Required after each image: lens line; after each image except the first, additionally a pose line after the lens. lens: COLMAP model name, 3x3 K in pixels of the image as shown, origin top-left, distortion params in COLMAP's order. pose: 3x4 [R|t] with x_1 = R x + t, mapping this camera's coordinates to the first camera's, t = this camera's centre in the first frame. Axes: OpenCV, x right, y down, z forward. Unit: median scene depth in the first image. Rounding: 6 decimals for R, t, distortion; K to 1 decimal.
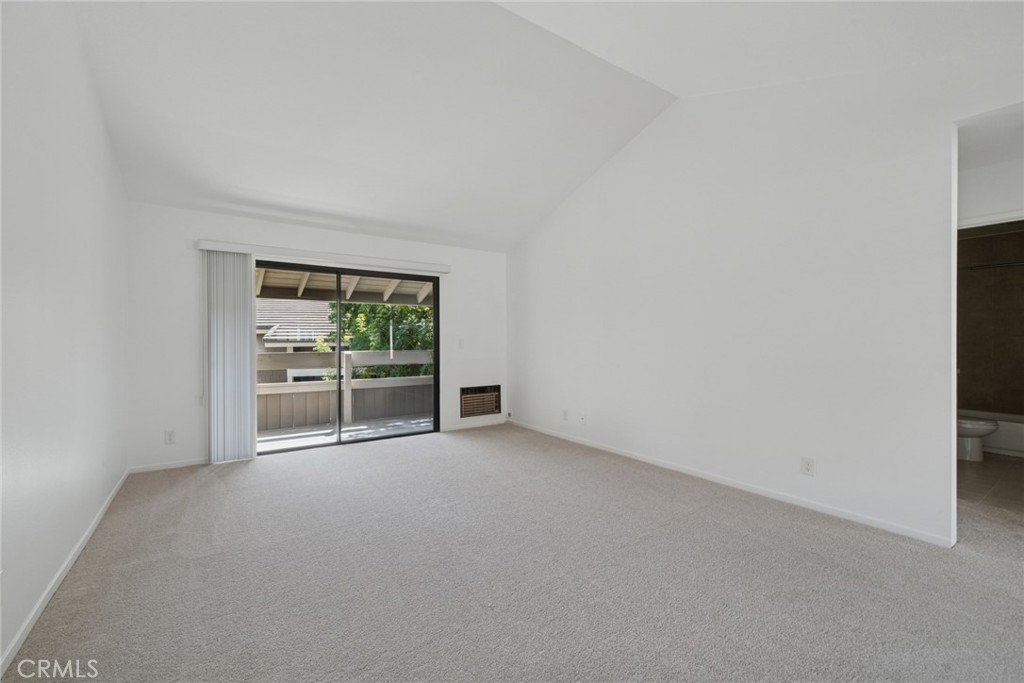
lens RADIAL K [[428.7, 0, 512.0], [0, 428.7, 341.5], [0, 0, 1]] dist [0.000143, 0.000061]
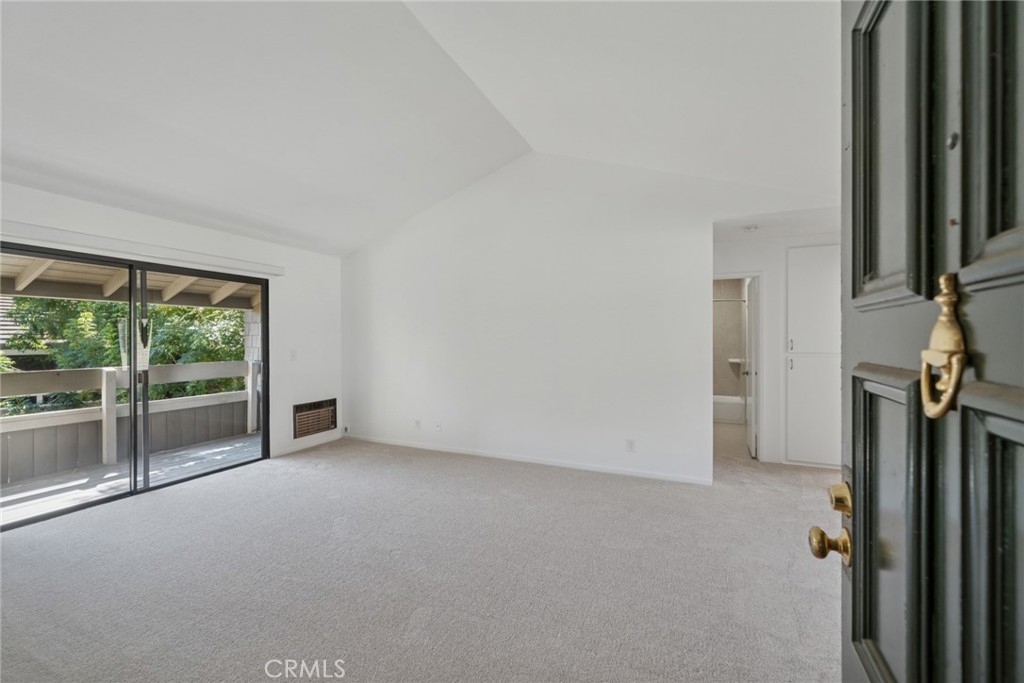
lens RADIAL K [[418.0, 0, 512.0], [0, 418.0, 341.5], [0, 0, 1]] dist [0.000256, 0.000032]
pose [[0.857872, -0.001933, 0.513860, -0.176328], [0.002214, 0.999998, 0.000065, -0.023324], [-0.513859, 0.001082, 0.857874, 0.021993]]
